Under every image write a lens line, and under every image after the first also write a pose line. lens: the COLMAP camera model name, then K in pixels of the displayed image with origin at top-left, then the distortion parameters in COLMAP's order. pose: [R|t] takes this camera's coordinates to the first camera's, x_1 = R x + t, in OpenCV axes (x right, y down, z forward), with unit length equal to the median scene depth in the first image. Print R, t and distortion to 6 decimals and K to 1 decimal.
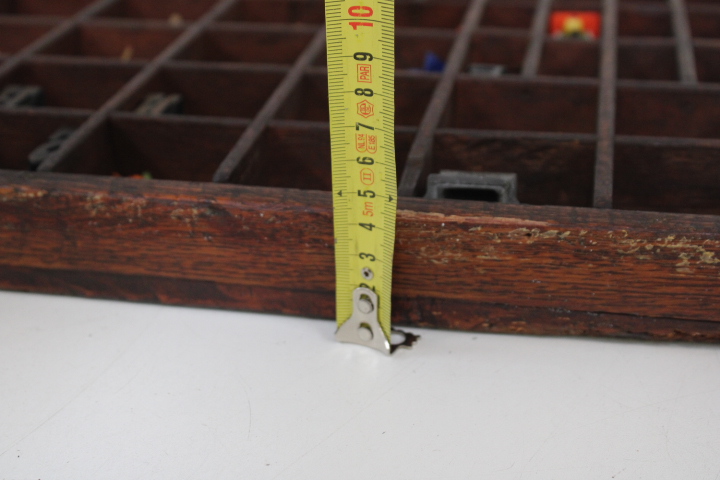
lens RADIAL K [[1134.0, 0, 360.9], [0, 1134.0, 239.7], [0, 0, 1]] dist [-0.018846, 0.000000]
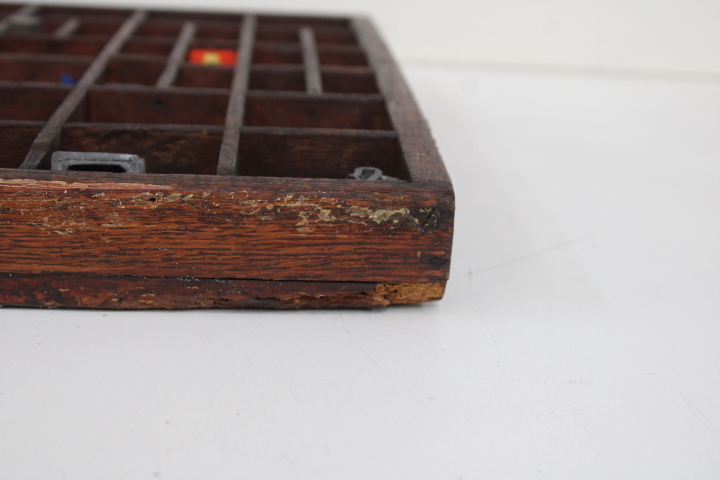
lens RADIAL K [[1134.0, 0, 360.3], [0, 1134.0, 239.5], [0, 0, 1]] dist [-0.018846, 0.000000]
pose [[0.961035, -0.017810, 0.275853, 0.045495], [0.051652, 0.991916, -0.115904, 0.152480], [-0.271559, 0.125636, 0.954186, -0.006492]]
